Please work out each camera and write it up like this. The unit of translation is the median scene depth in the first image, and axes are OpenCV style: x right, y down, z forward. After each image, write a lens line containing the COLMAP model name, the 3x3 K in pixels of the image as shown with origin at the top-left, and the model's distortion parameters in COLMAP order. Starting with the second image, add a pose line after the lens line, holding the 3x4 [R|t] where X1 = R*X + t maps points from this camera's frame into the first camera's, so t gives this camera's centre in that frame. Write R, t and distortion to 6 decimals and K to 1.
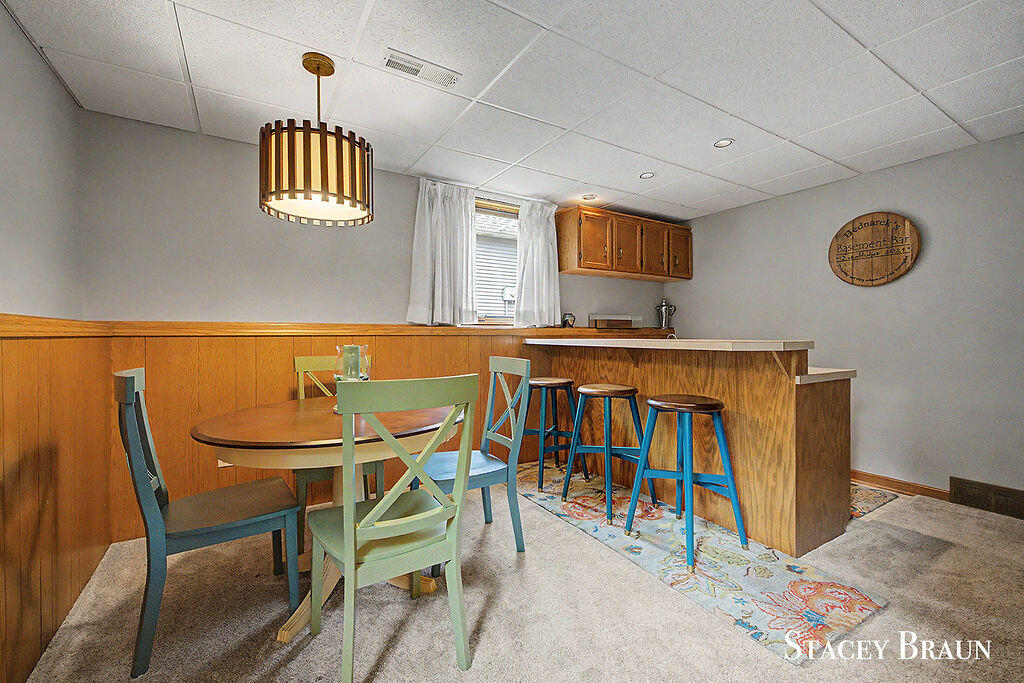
lens RADIAL K [[436.1, 0, 516.8], [0, 436.1, 335.7], [0, 0, 1]] dist [-0.001301, -0.000246]
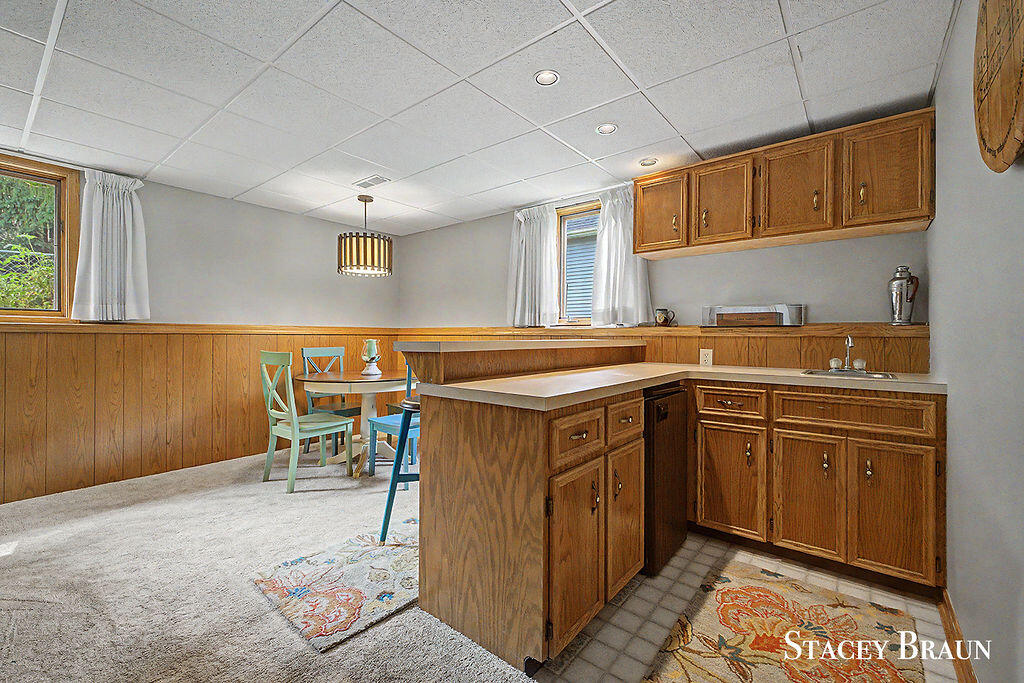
lens RADIAL K [[436.1, 0, 516.8], [0, 436.1, 335.7], [0, 0, 1]] dist [-0.001301, -0.000246]
pose [[0.322454, 0.000998, -0.946585, 1.023526], [-0.005725, 0.999983, -0.000896, 0.001611], [0.946568, 0.005708, 0.322454, 0.628485]]
